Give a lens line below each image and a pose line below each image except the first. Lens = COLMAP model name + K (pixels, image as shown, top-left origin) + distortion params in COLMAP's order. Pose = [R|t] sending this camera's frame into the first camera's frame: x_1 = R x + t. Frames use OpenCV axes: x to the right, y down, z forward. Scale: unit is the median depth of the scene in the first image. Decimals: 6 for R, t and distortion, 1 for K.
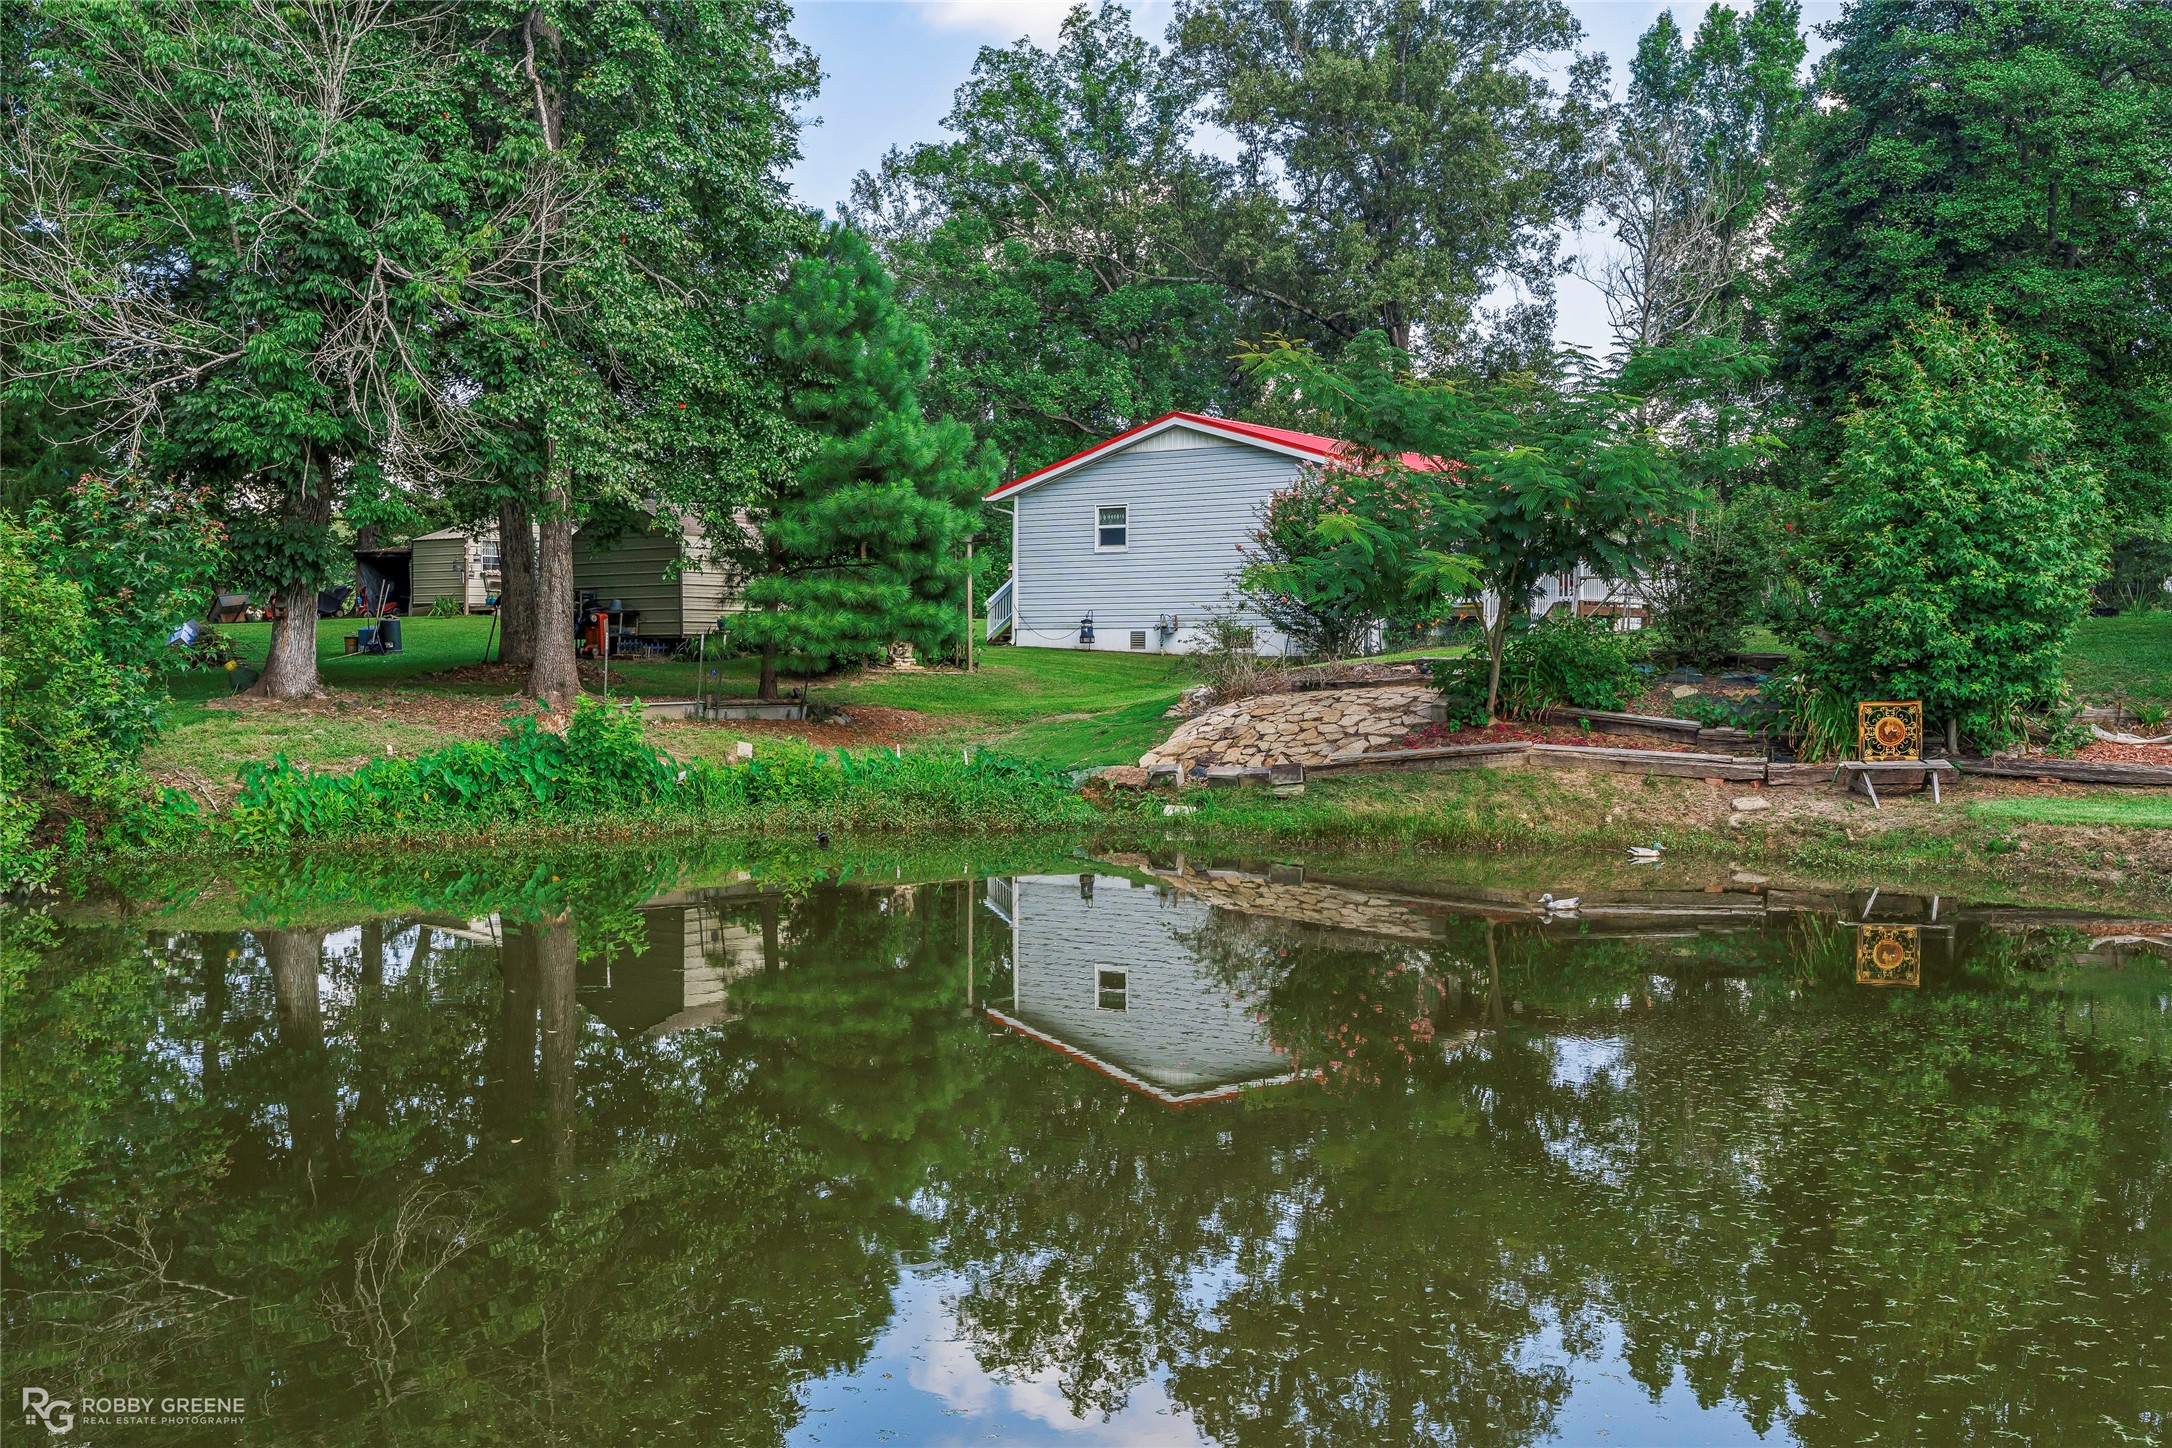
lens RADIAL K [[2162.9, 0, 1085.7], [0, 2162.9, 723.6], [0, 0, 1]] dist [-0.003656, 0.000000]
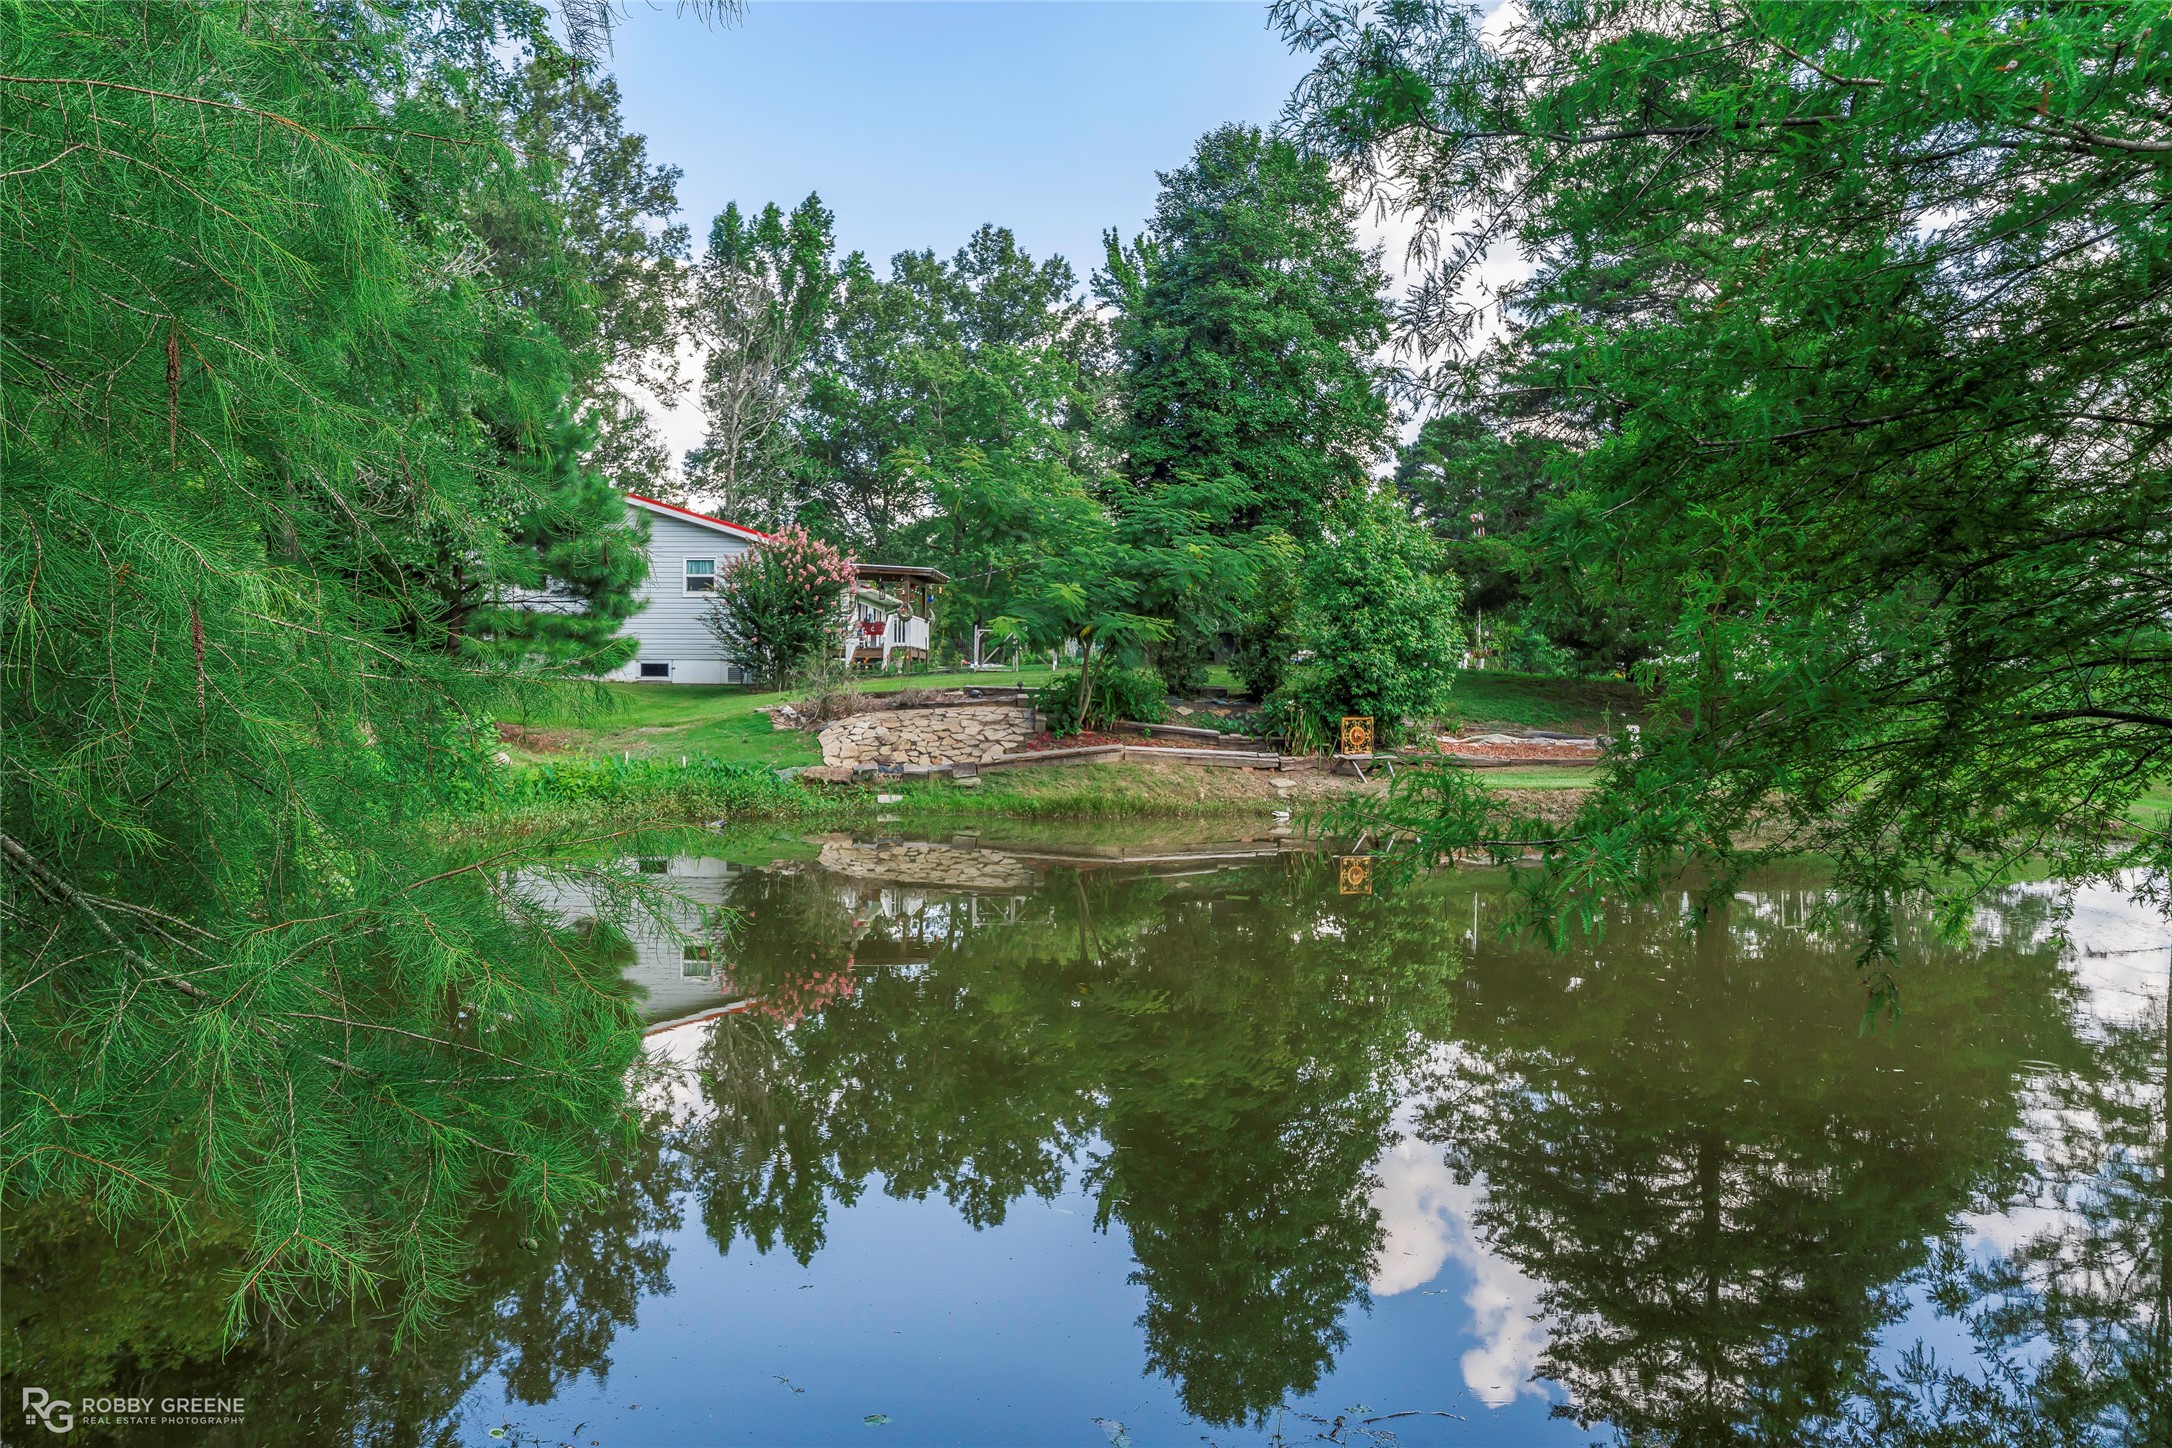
lens RADIAL K [[1701.3, 0, 1085.1], [0, 1701.3, 723.0], [0, 0, 1]] dist [-0.009166, -0.001031]
pose [[0.822658, 0.000061, 0.568536, -0.455325], [0.005979, 0.999944, -0.008758, 0.003544], [-0.568505, 0.010604, 0.822612, 0.069493]]
